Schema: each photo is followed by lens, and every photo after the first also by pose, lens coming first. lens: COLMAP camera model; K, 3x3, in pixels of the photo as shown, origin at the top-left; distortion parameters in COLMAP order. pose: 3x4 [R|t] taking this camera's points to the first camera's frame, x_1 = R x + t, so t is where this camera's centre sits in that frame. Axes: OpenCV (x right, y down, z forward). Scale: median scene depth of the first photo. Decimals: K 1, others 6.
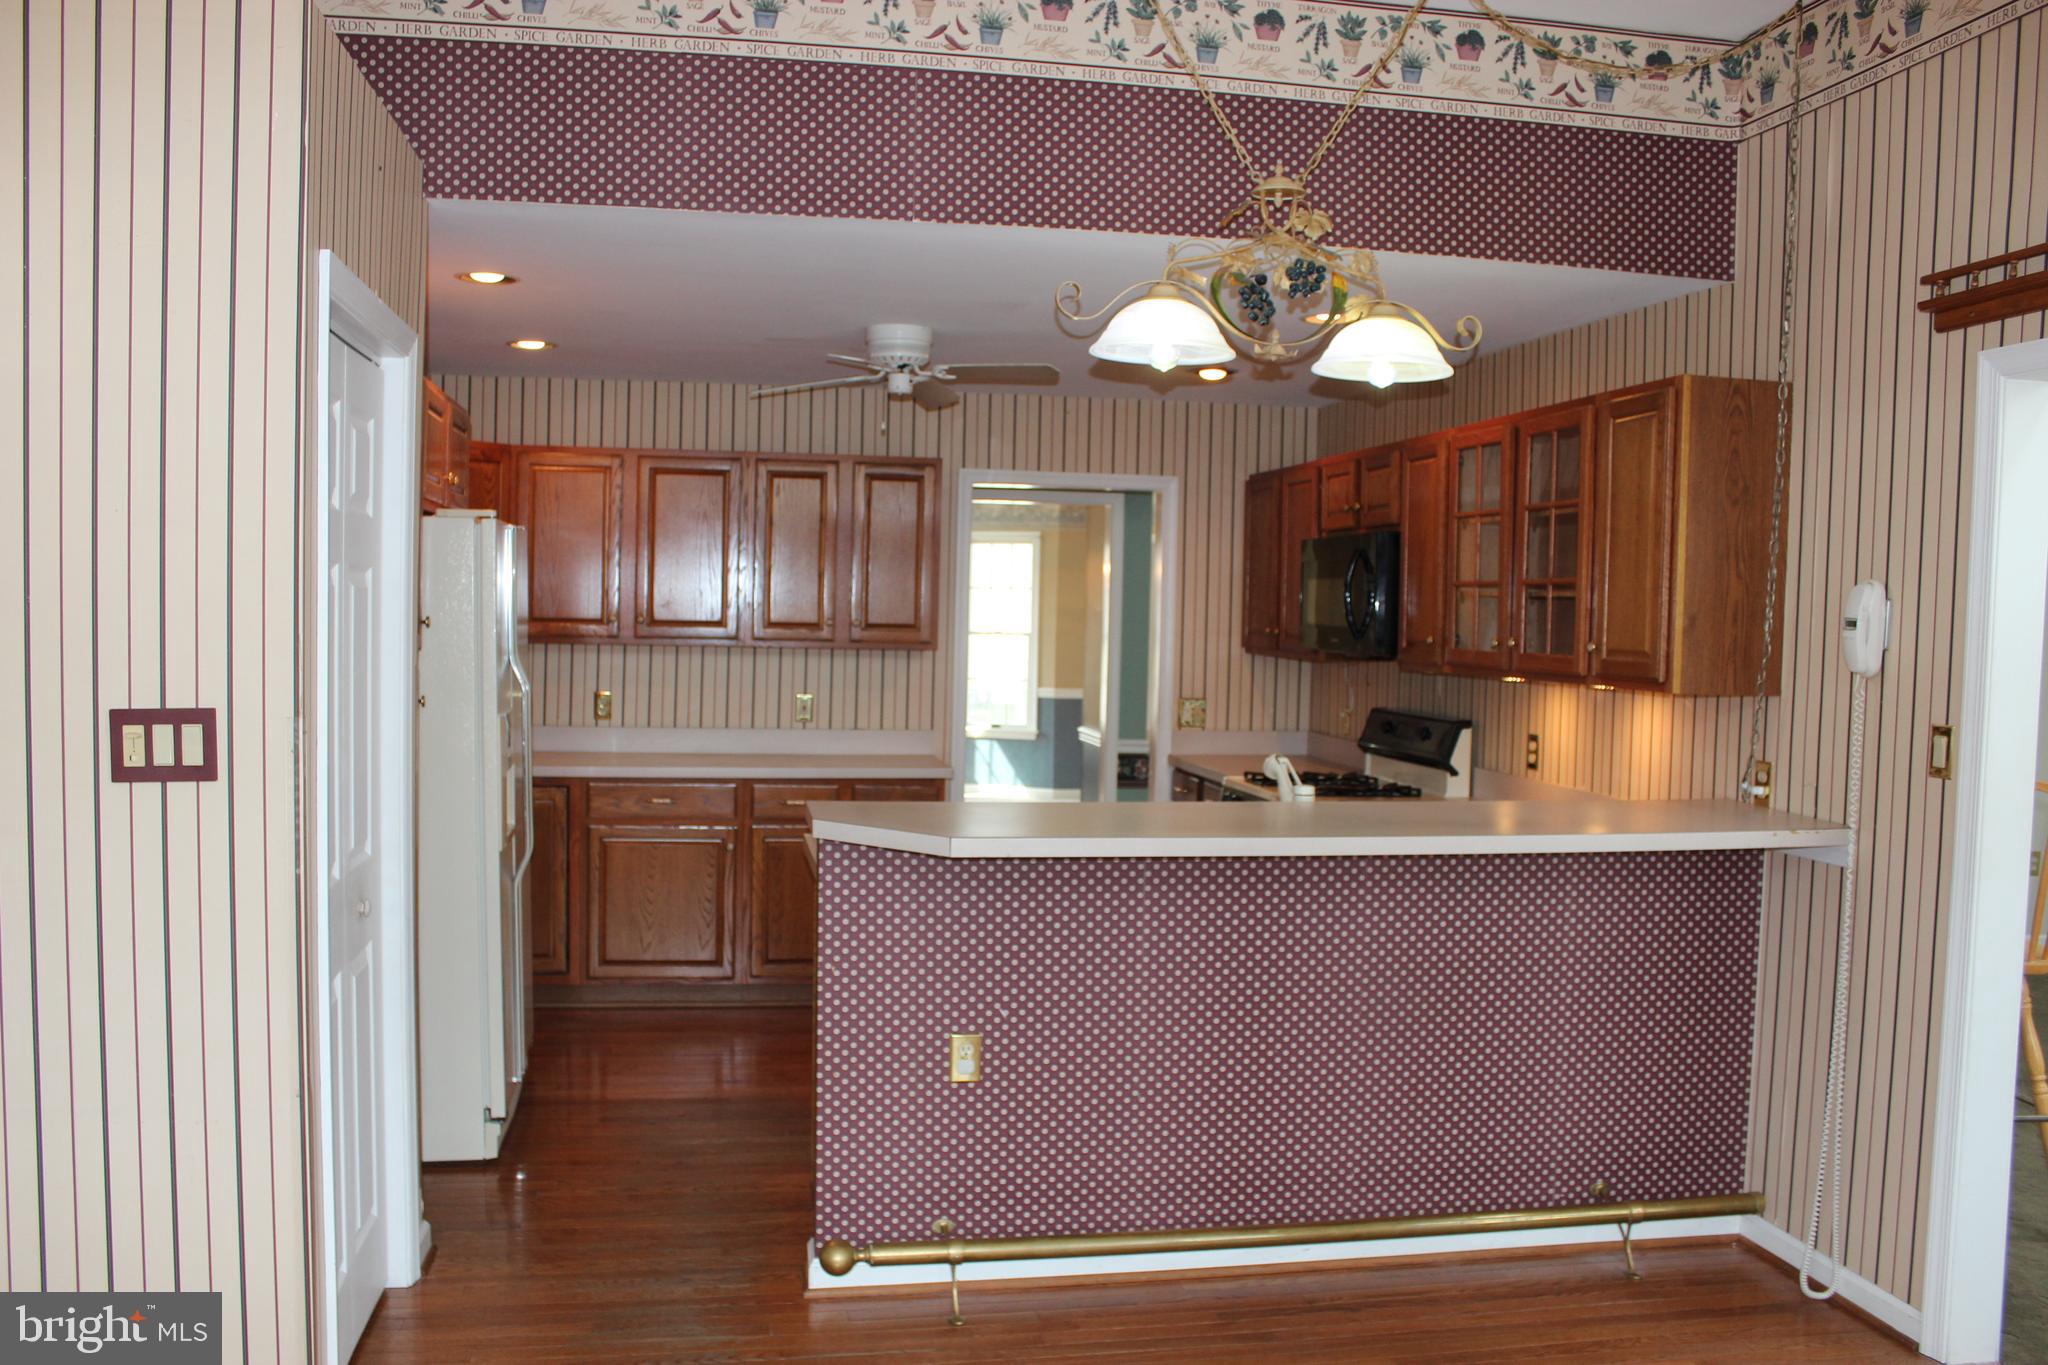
lens RADIAL K [[1704.4, 0, 1022.3], [0, 1704.4, 683.6], [0, 0, 1]] dist [-0.156374, 0.127457]
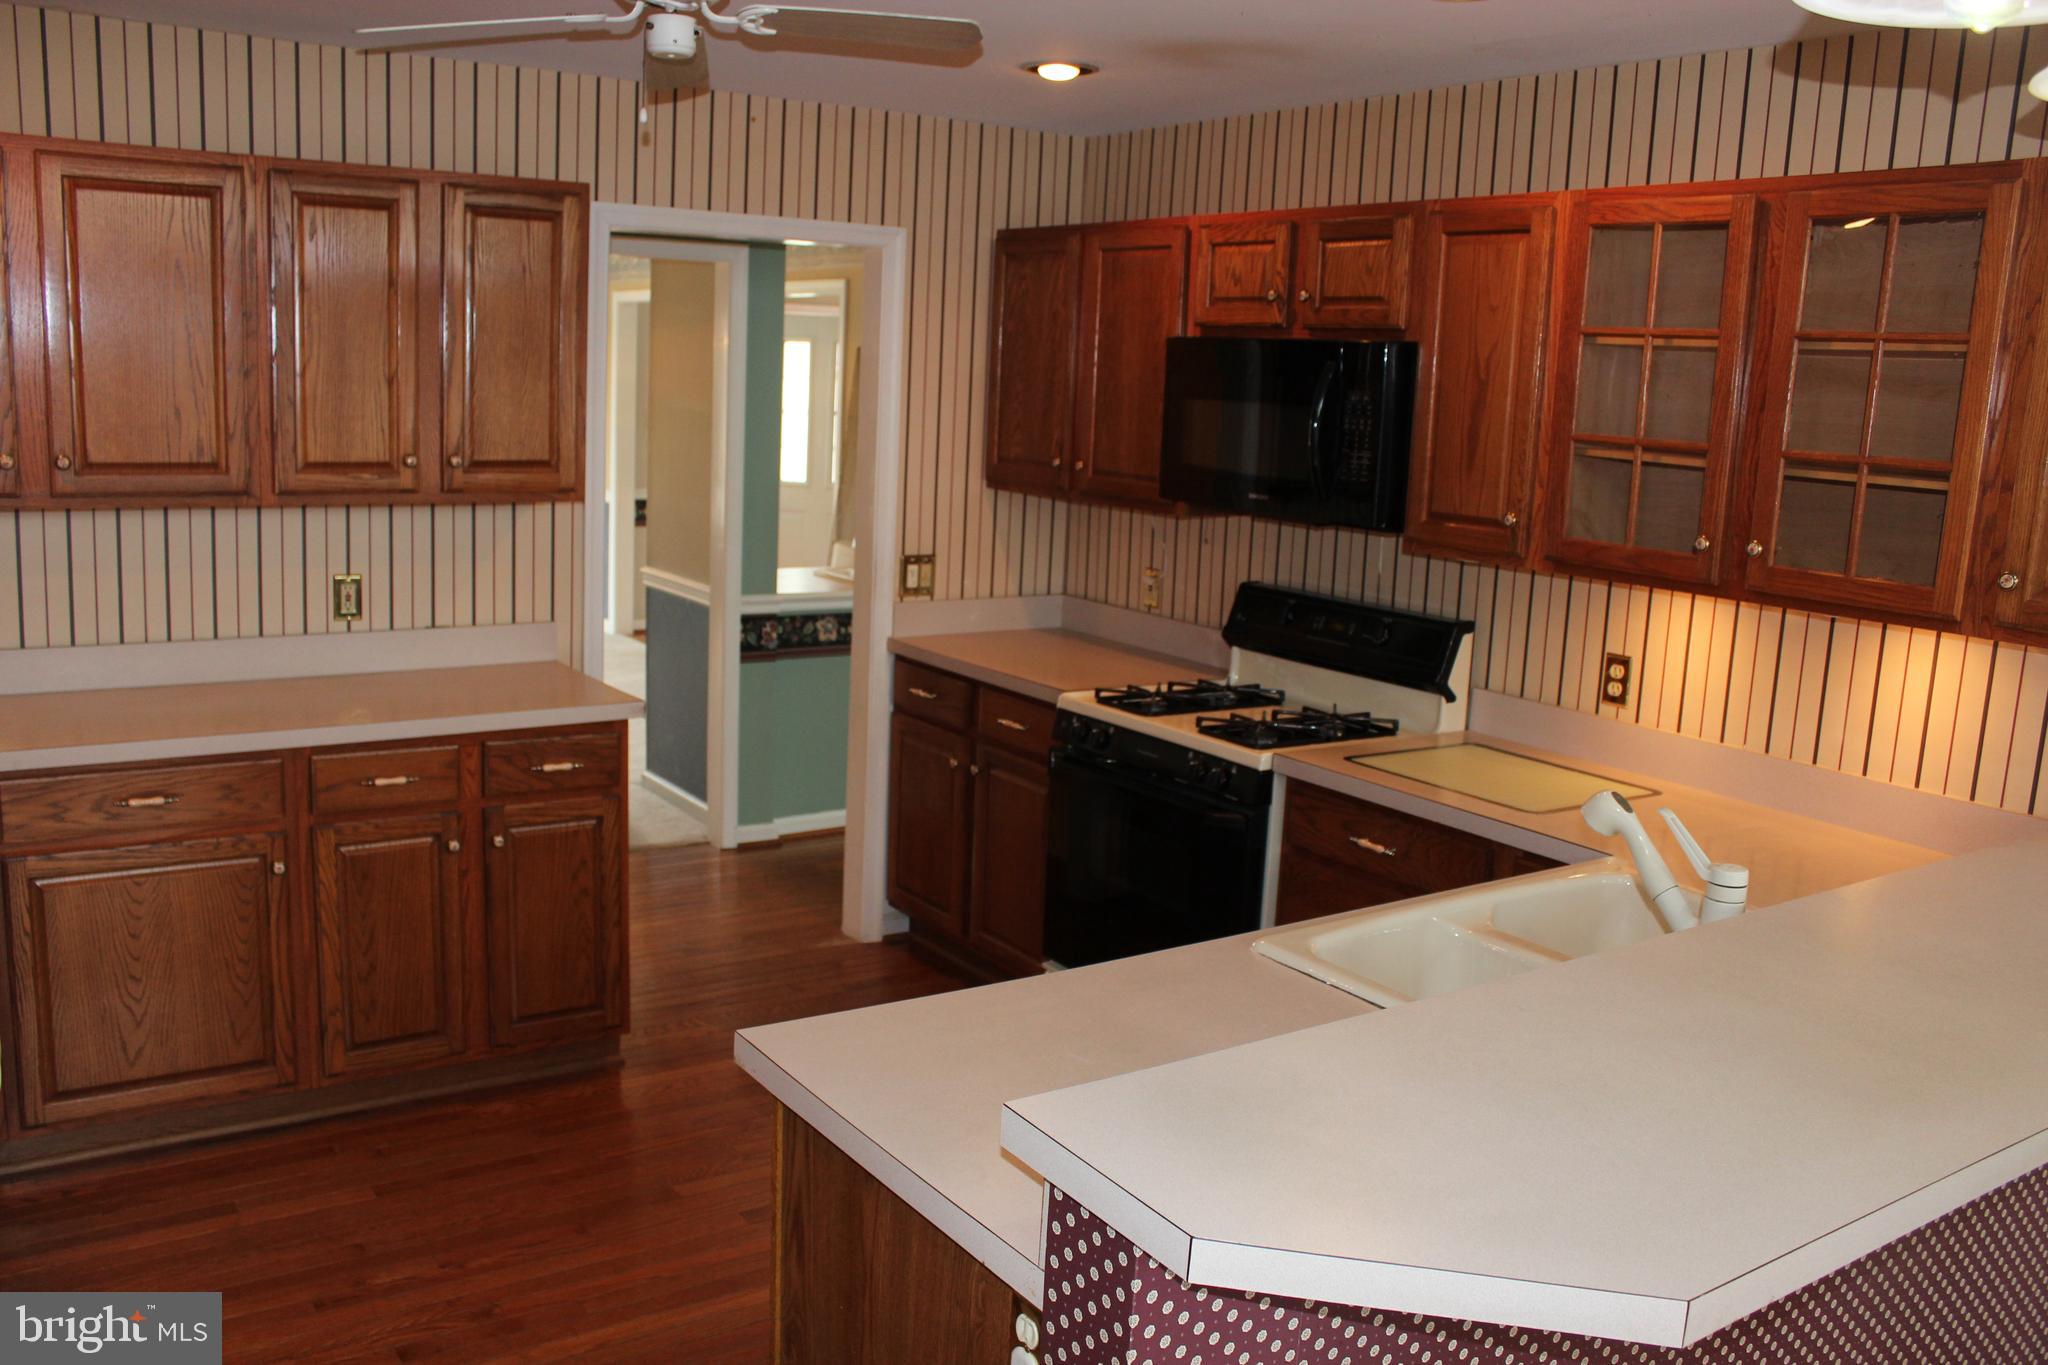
lens RADIAL K [[1704.4, 0, 1022.2], [0, 1704.4, 692.7], [0, 0, 1]] dist [-0.156374, 0.127457]
pose [[0.913623, -0.057014, 0.402545, -0.158017], [-0.006123, 0.988077, 0.153841, -0.047109], [-0.406517, -0.143018, 0.902380, 0.386269]]
